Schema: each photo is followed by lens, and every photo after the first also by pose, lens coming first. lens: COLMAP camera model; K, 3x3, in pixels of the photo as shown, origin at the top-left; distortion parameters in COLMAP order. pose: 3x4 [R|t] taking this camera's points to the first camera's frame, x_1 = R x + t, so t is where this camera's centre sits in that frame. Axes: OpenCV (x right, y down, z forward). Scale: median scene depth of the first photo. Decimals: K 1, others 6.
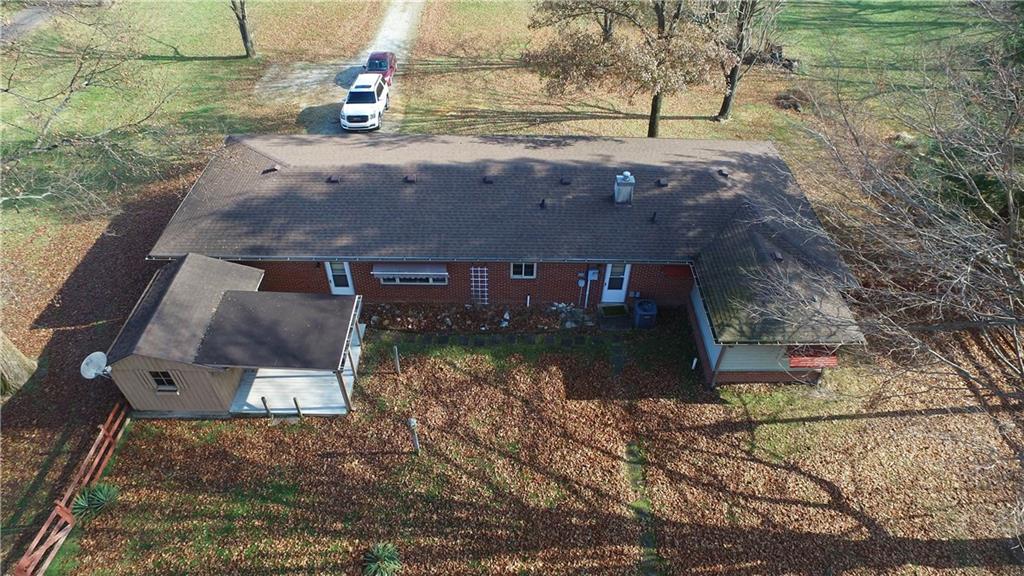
lens RADIAL K [[625.1, 0, 489.5], [0, 625.1, 284.0], [0, 0, 1]] dist [-0.126494, 0.093394]
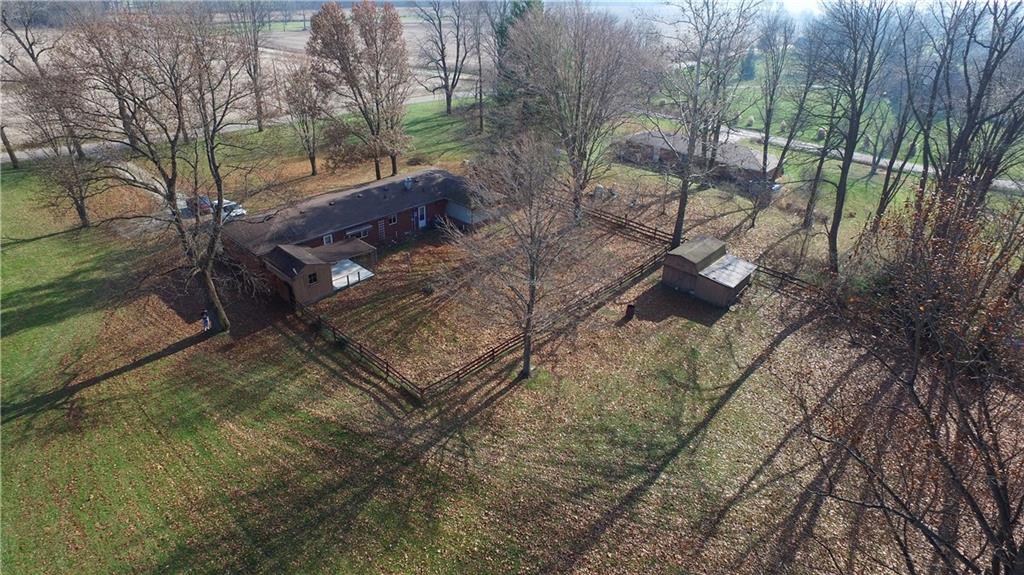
lens RADIAL K [[603.6, 0, 518.5], [0, 603.6, 289.6], [0, 0, 1]] dist [-0.118188, 0.084093]
pose [[0.683129, -0.334356, 0.649262, -1.400023], [0.493162, 0.866916, -0.072442, 0.719064], [-0.538634, 0.369679, 0.757107, -1.119398]]
